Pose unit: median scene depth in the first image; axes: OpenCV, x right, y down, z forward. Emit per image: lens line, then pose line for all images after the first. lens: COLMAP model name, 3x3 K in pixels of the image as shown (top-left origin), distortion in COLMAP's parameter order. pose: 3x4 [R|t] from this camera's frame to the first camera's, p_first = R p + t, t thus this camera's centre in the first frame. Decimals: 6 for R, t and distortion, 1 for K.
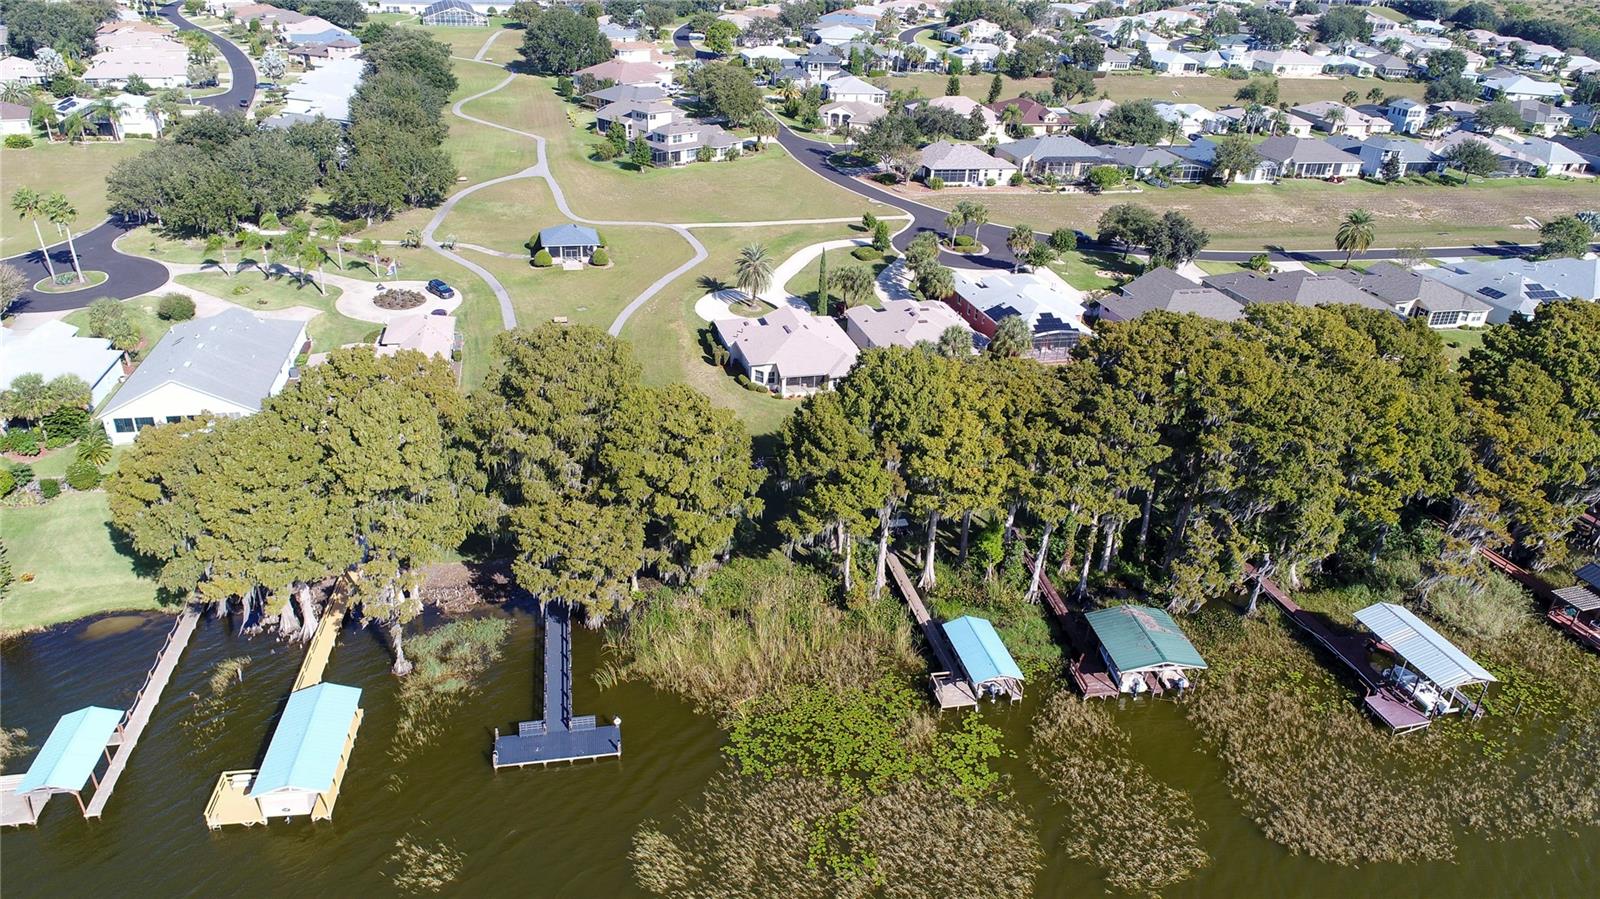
lens RADIAL K [[1077.2, 0, 800.8], [0, 1077.2, 449.0], [0, 0, 1]] dist [-0.002266, -0.003110]
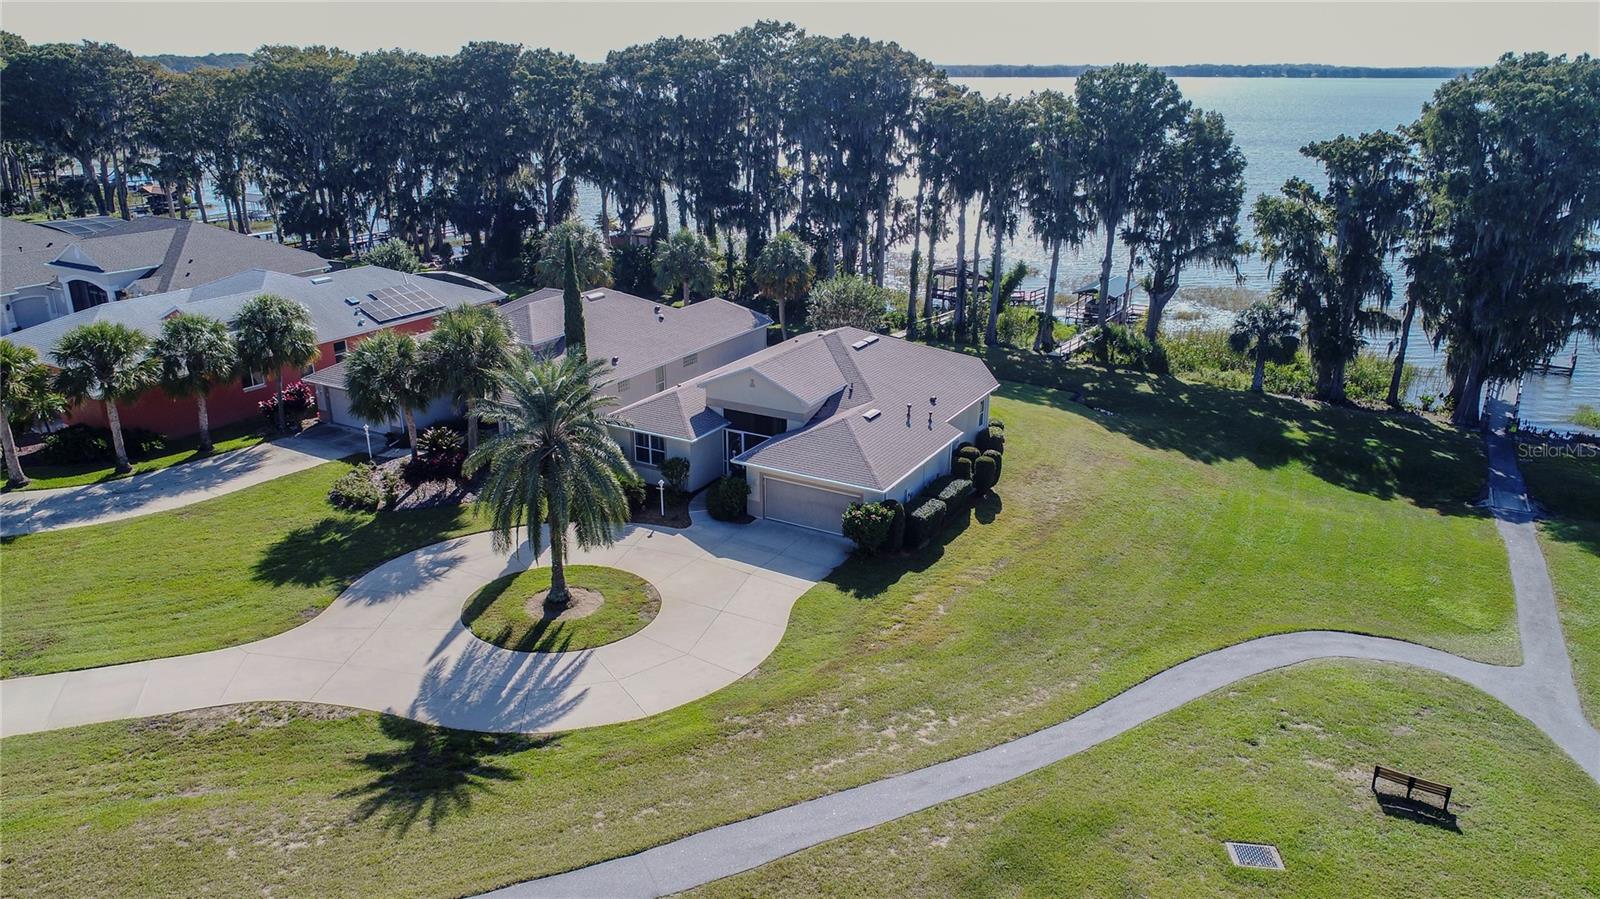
lens RADIAL K [[1077.2, 0, 801.9], [0, 1077.2, 454.5], [0, 0, 1]] dist [-0.002266, -0.003110]
pose [[-0.703935, -0.291314, 0.647774, -0.232347], [0.285137, 0.719393, 0.633380, -0.293644], [-0.650517, 0.630563, -0.423342, 1.021582]]
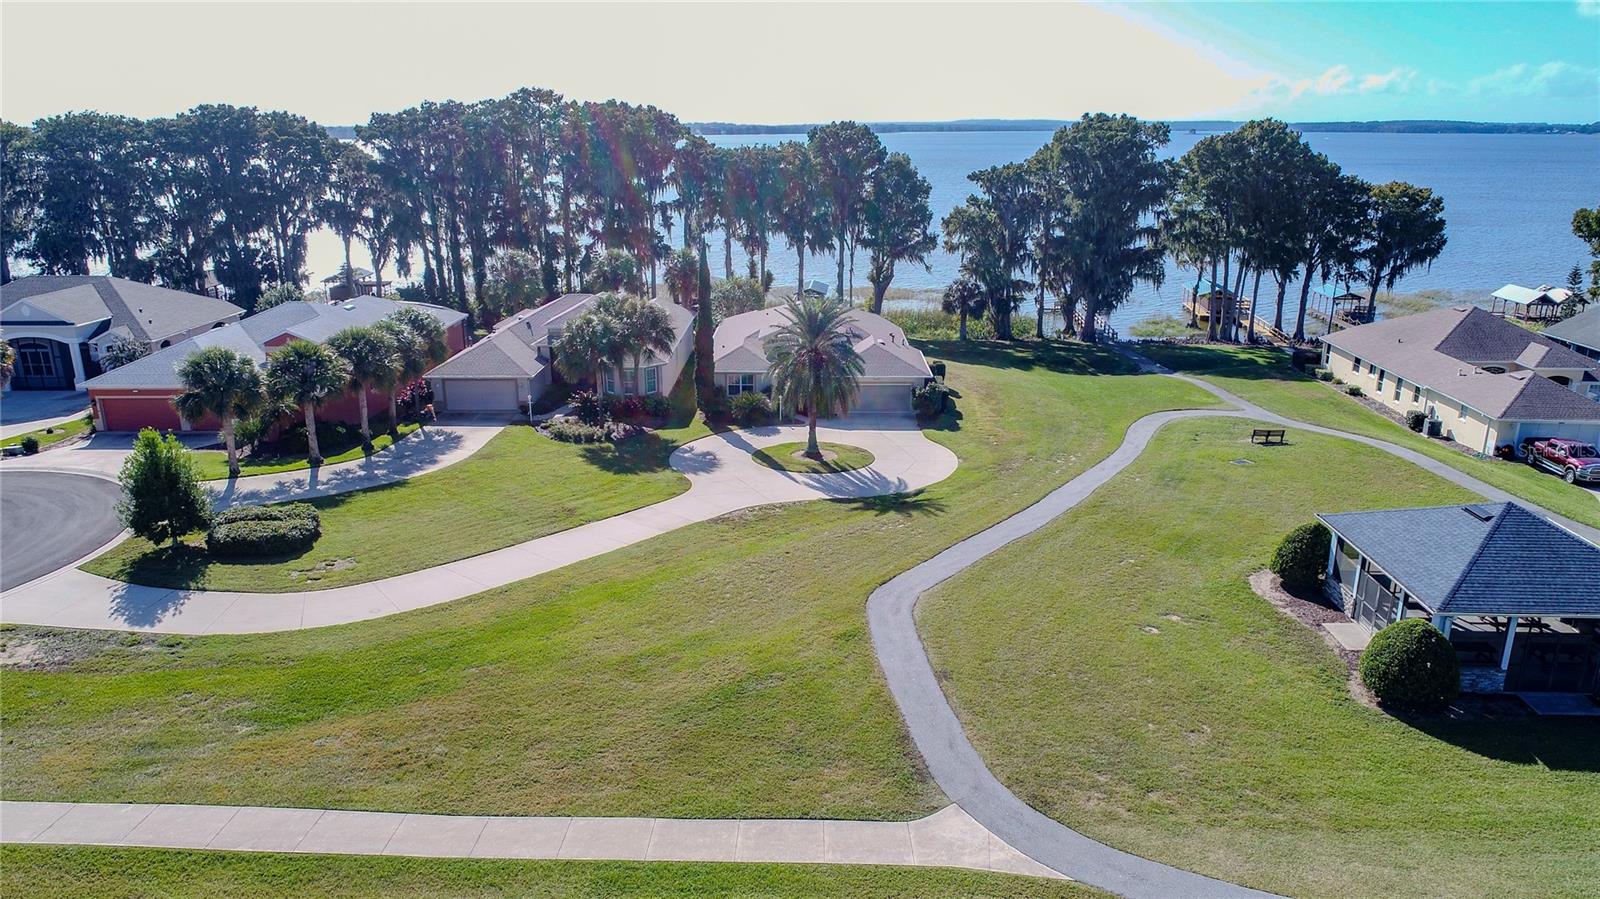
lens RADIAL K [[1077.2, 0, 807.9], [0, 1077.2, 449.3], [0, 0, 1]] dist [-0.002266, -0.003110]
pose [[-0.959144, -0.126894, 0.252866, -0.139885], [0.084444, 0.724634, 0.683941, -0.398778], [-0.270023, 0.677350, -0.684313, 1.242781]]
